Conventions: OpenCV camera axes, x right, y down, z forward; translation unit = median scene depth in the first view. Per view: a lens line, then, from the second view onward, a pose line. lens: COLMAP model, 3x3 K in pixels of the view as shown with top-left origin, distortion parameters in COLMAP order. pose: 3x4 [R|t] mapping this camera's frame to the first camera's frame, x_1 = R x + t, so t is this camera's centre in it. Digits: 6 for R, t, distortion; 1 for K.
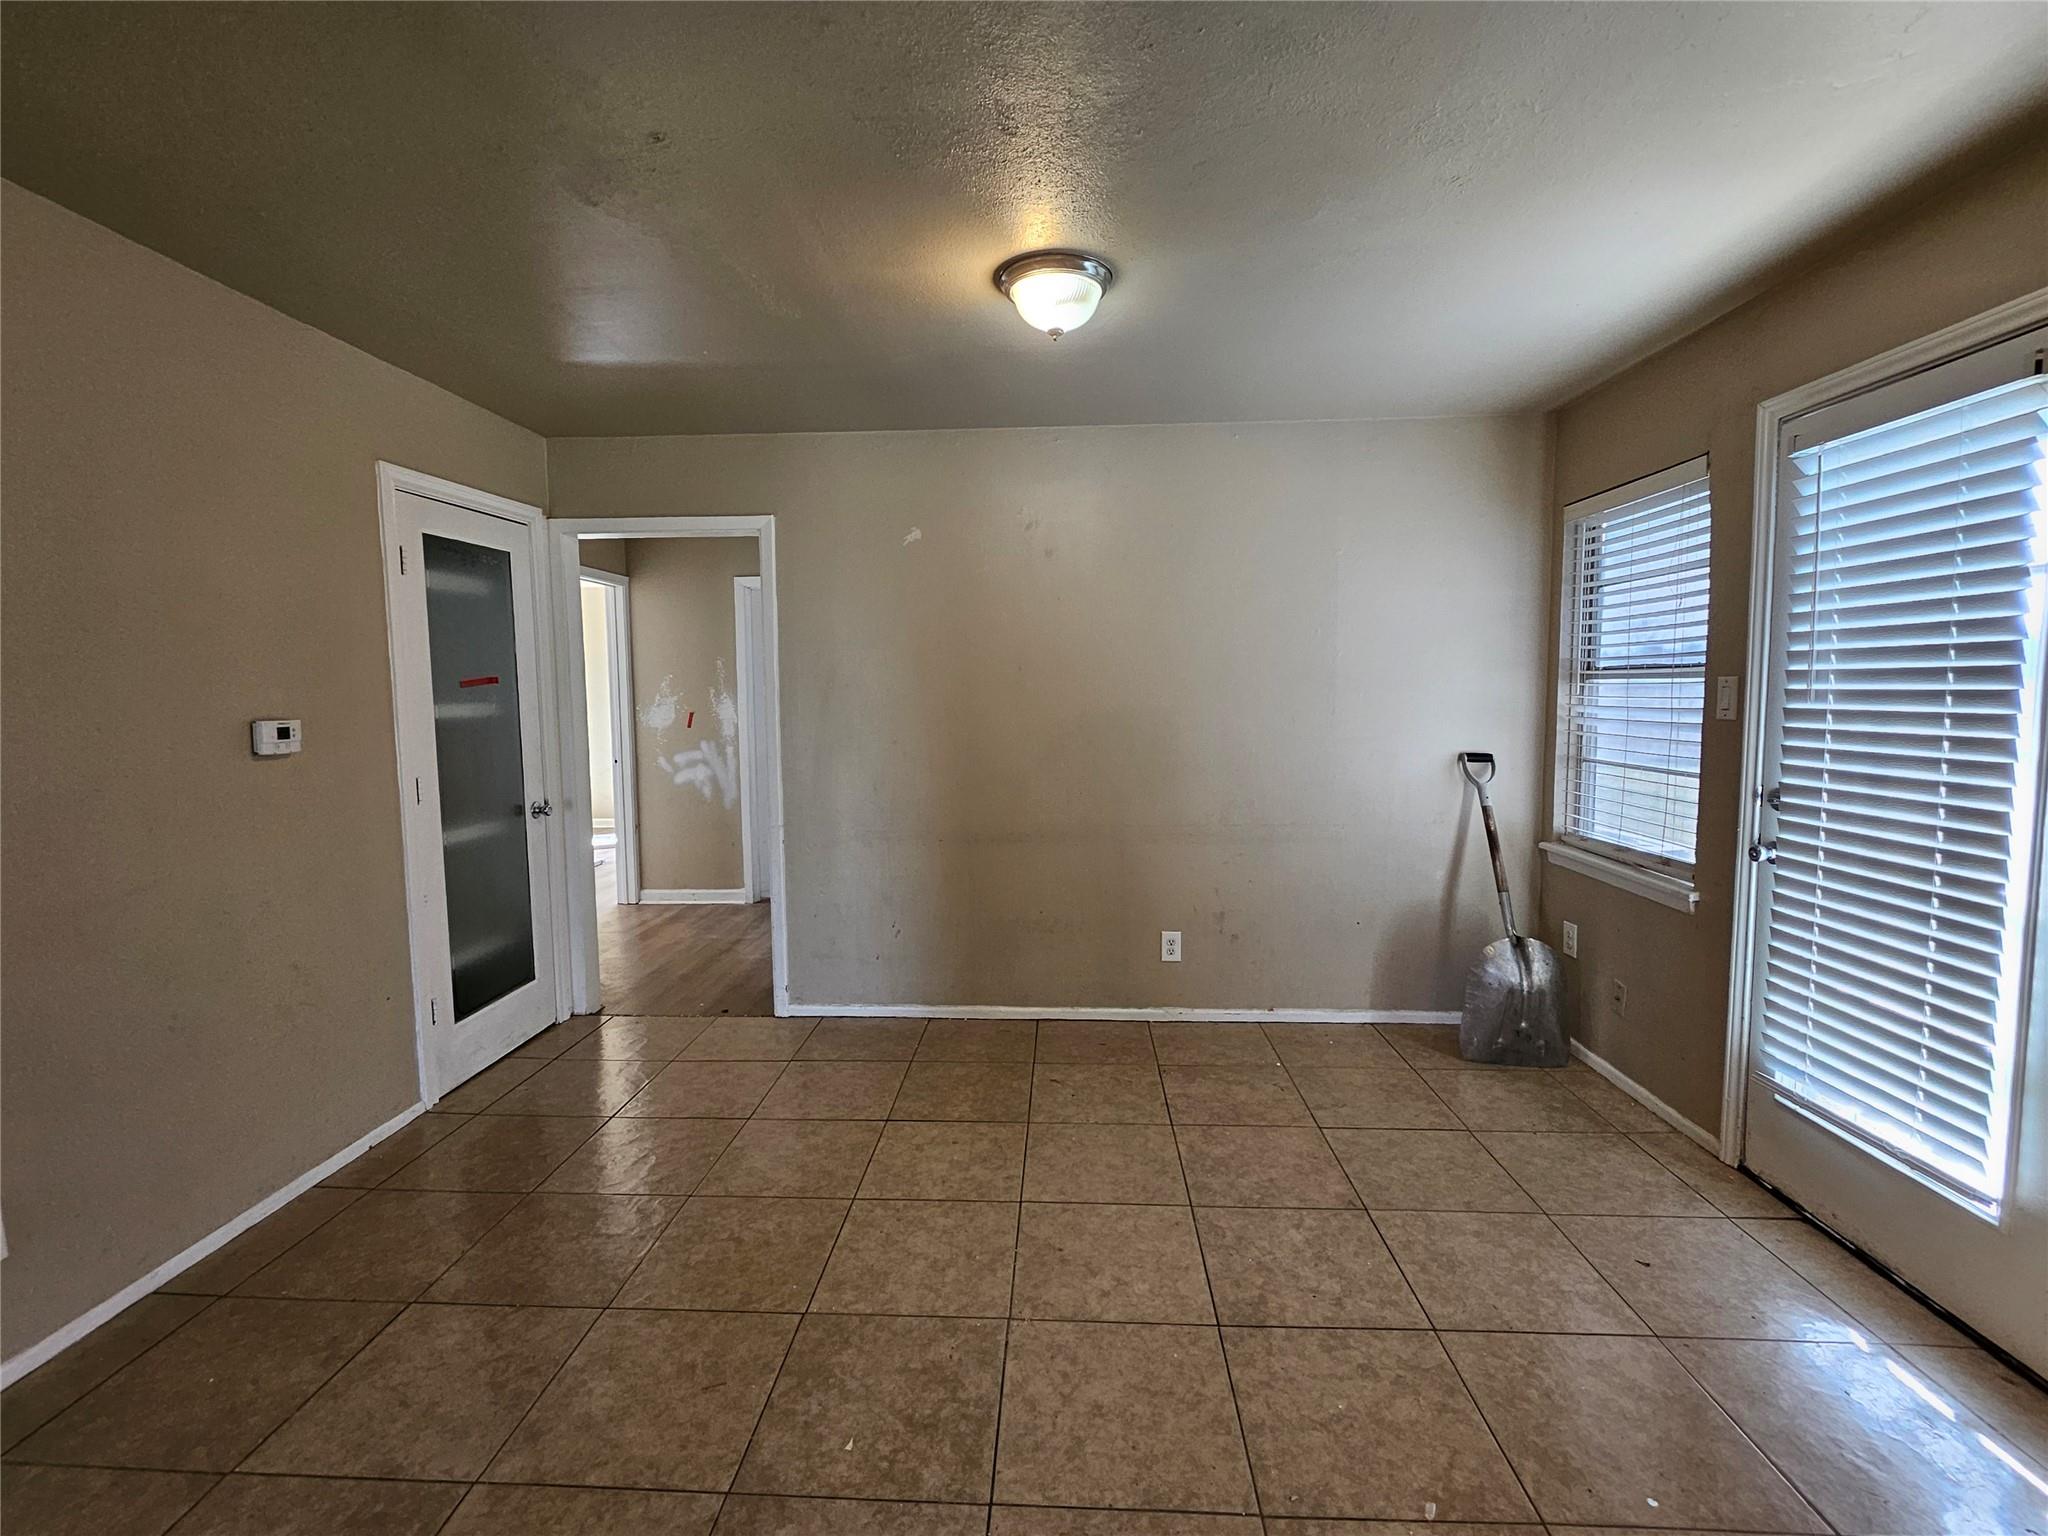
lens RADIAL K [[916.7, 0, 1020.3], [0, 916.7, 758.9], [0, 0, 1]] dist [0.013024, -0.010422]
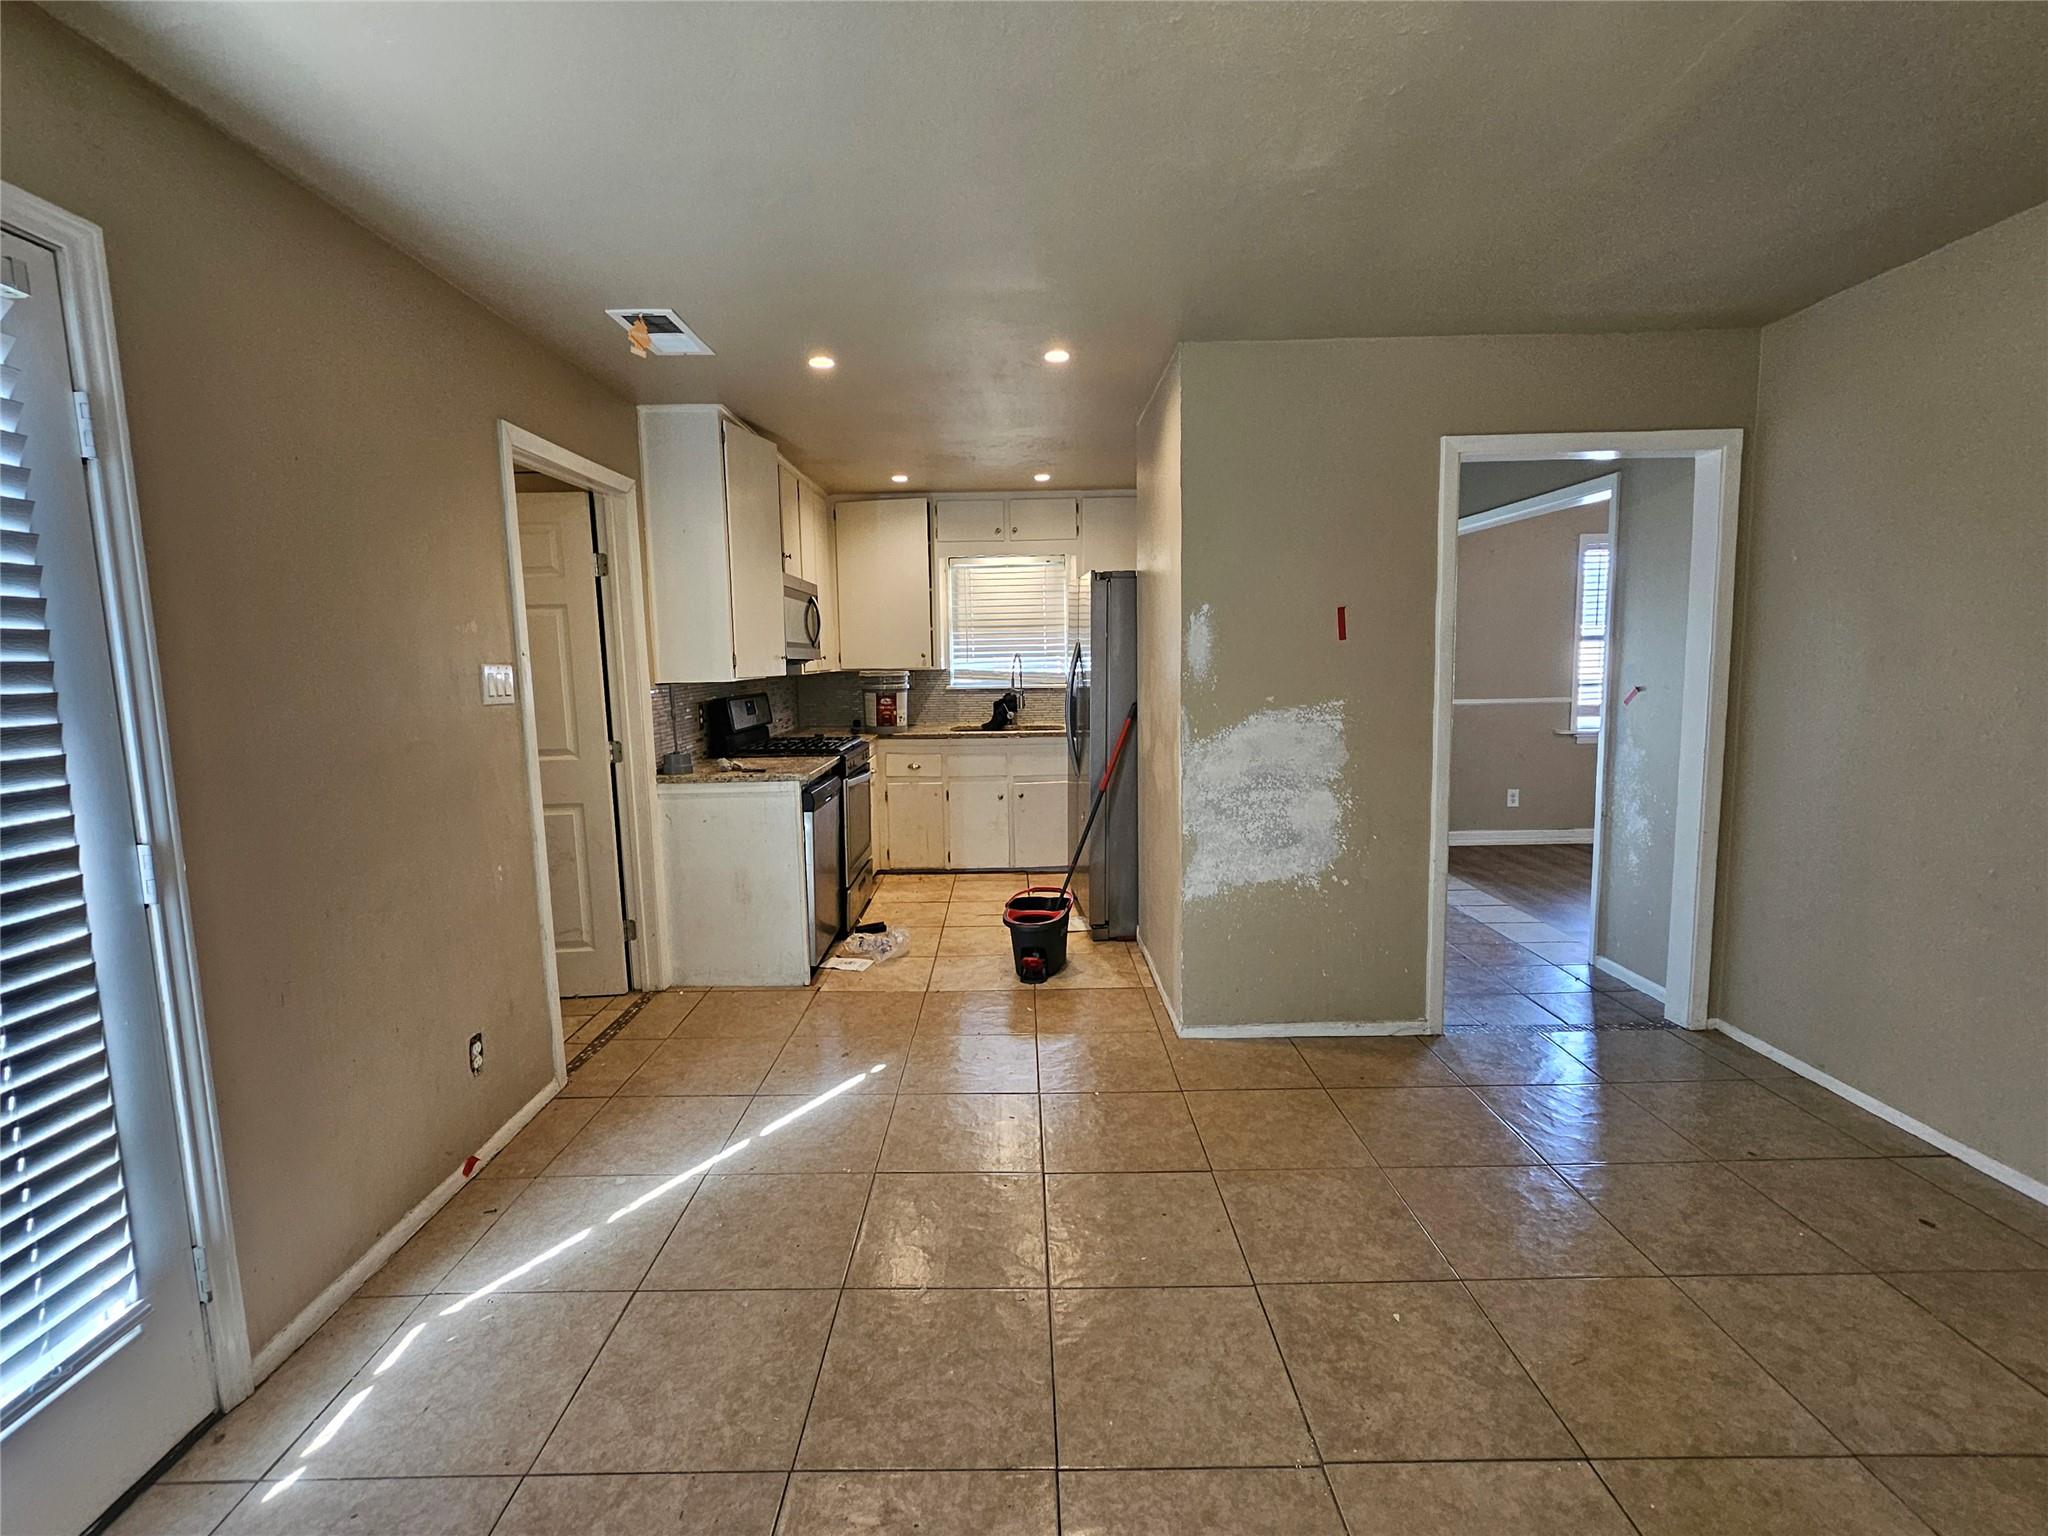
lens RADIAL K [[916.7, 0, 1020.3], [0, 916.7, 758.9], [0, 0, 1]] dist [0.013024, -0.010422]
pose [[-0.997894, 0.035822, -0.054076, 0.287263], [0.024732, 0.980820, 0.193340, -0.147416], [0.059965, 0.191596, -0.979640, 1.777077]]
